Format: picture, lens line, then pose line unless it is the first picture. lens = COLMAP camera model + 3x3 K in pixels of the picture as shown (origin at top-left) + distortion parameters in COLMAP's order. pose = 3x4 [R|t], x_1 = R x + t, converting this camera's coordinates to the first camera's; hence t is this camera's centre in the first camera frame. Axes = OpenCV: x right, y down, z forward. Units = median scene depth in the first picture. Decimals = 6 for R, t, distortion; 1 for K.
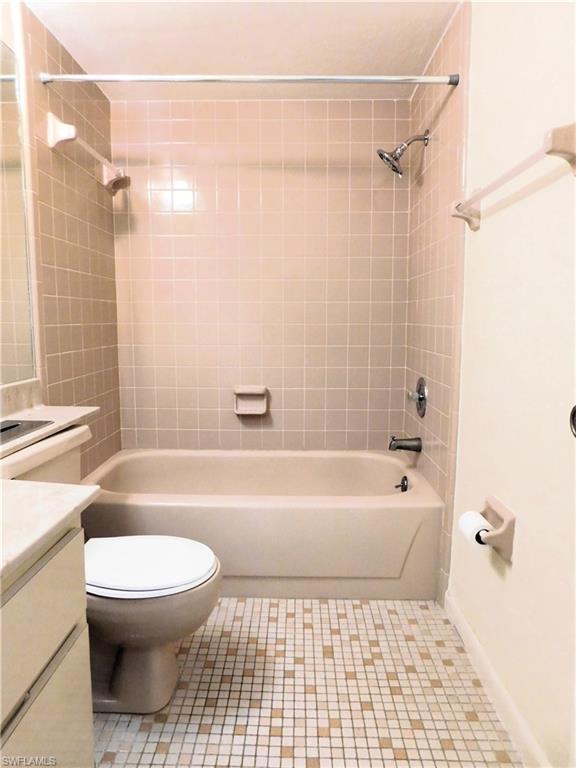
lens RADIAL K [[510.8, 0, 288.0], [0, 510.8, 384.0], [0, 0, 1]] dist [-0.059551, 0.056168]
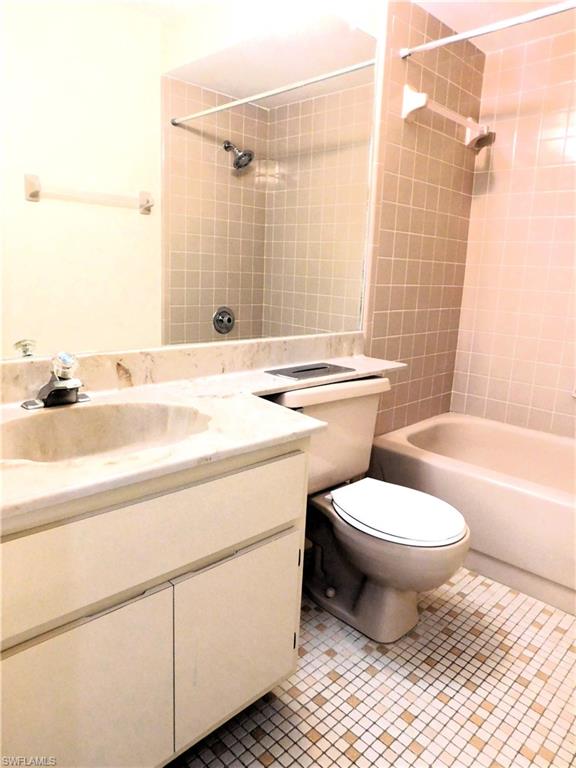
lens RADIAL K [[530.5, 0, 288.0], [0, 530.5, 384.0], [0, 0, 1]] dist [-0.067745, 0.065976]
pose [[0.722132, 0.165318, -0.671711, 0.214812], [-0.120408, 0.986240, 0.113282, -0.009783], [0.681196, -0.000925, 0.732101, 0.018220]]
